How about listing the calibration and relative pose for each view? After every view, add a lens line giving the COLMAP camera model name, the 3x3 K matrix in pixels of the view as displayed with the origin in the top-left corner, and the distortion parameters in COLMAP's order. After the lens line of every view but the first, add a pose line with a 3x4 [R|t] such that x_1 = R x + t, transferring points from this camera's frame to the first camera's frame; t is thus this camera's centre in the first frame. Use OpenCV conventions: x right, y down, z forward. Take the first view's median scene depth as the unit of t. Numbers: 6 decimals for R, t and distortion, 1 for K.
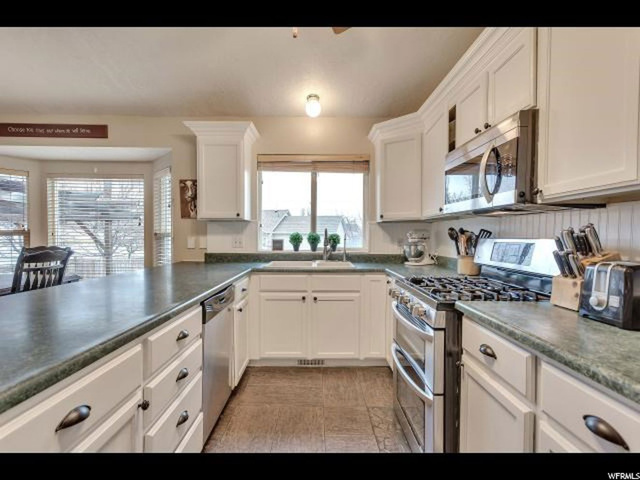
lens RADIAL K [[314.4, 0, 322.5], [0, 314.4, 243.6], [0, 0, 1]] dist [0.016379, -0.001693]
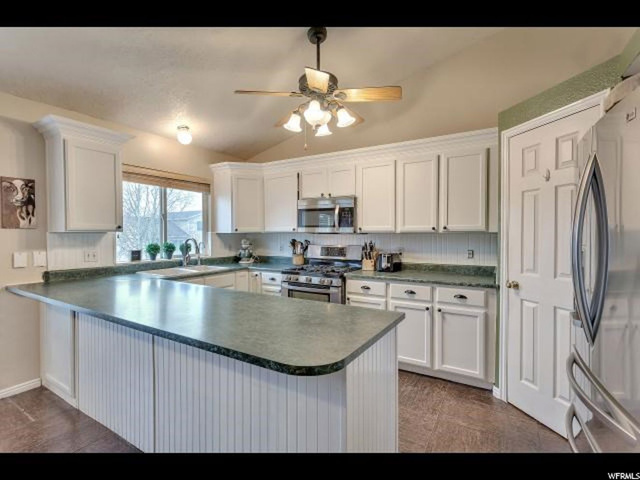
lens RADIAL K [[314.4, 0, 315.0], [0, 314.4, 239.2], [0, 0, 1]] dist [0.016379, -0.001693]
pose [[0.506299, -0.021936, 0.862079, -0.733636], [0.025885, 0.999613, 0.010233, -0.044531], [-0.861969, 0.017134, 0.506671, -0.007058]]
